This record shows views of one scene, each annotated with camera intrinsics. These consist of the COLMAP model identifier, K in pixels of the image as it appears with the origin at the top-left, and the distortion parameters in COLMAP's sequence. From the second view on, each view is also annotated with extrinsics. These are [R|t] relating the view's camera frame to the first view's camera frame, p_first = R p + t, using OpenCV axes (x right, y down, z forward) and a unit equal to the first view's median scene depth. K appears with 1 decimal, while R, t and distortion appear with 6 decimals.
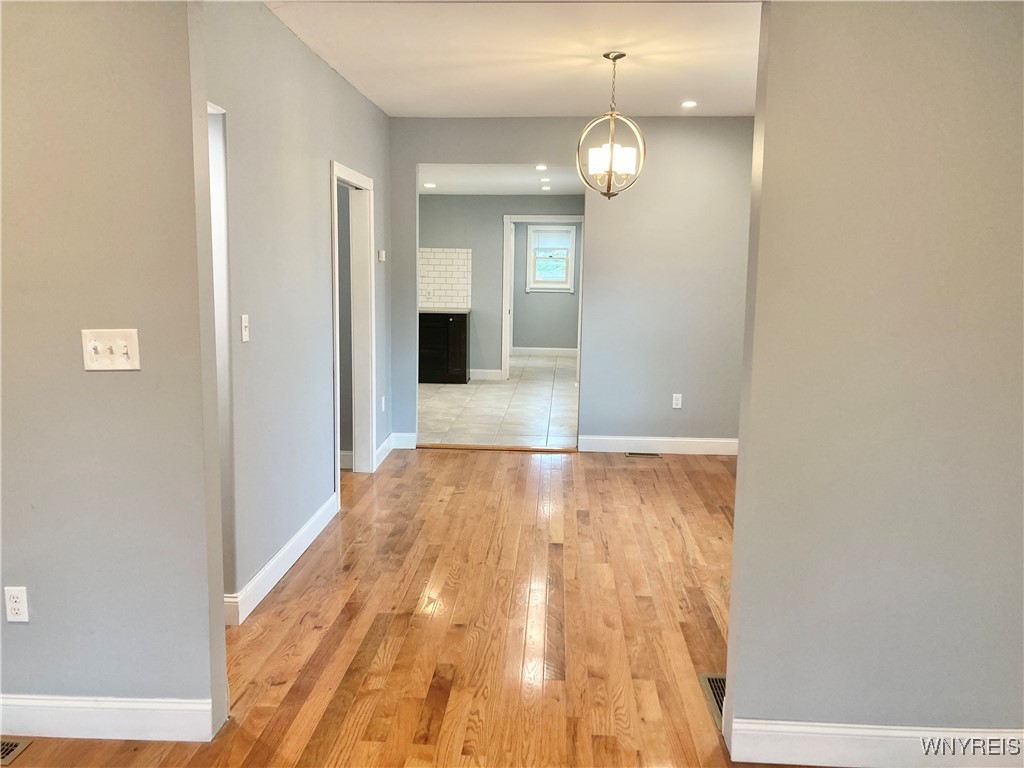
lens RADIAL K [[833.8, 0, 505.5], [0, 833.8, 375.4], [0, 0, 1]] dist [0.039429, -0.034310]
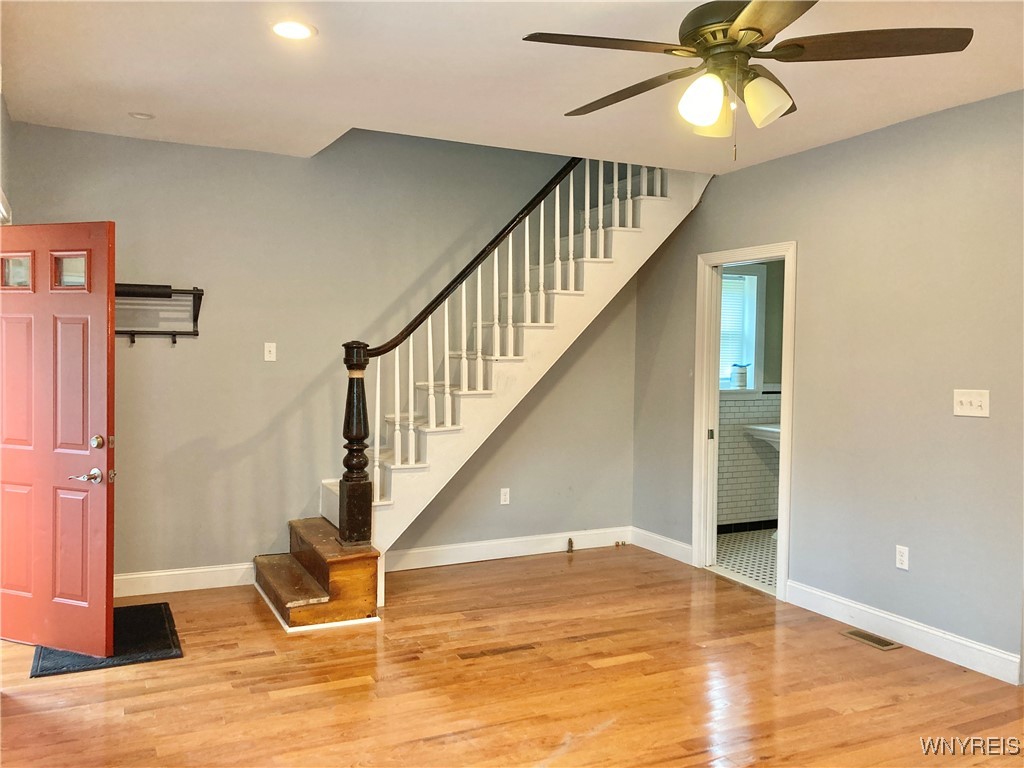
lens RADIAL K [[833.8, 0, 506.2], [0, 833.8, 388.1], [0, 0, 1]] dist [0.039429, -0.034310]
pose [[0.487298, 0.034883, -0.872539, 0.267261], [-0.122165, 0.992099, -0.028564, 0.052081], [0.864648, 0.120512, 0.487709, -0.290524]]
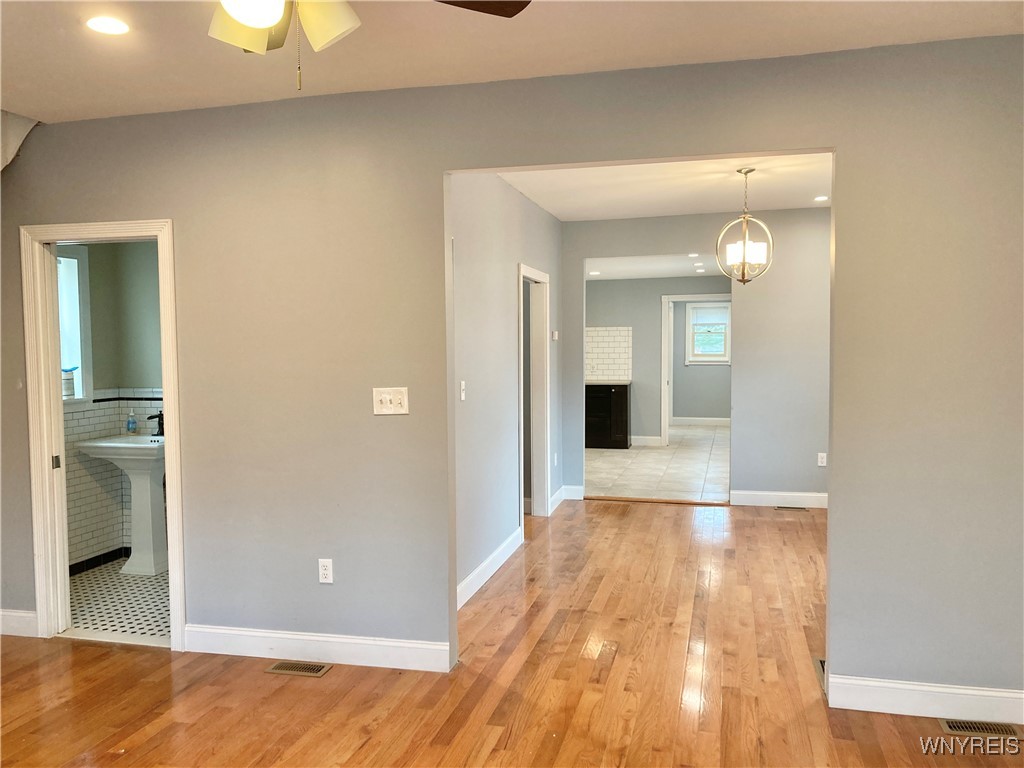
lens RADIAL K [[833.8, 0, 500.1], [0, 833.8, 387.7], [0, 0, 1]] dist [0.039429, -0.034310]
pose [[0.979838, -0.011979, -0.199435, 0.017534], [-0.003604, 0.996979, -0.077593, 0.035168], [0.199762, 0.076747, 0.976834, -0.255685]]
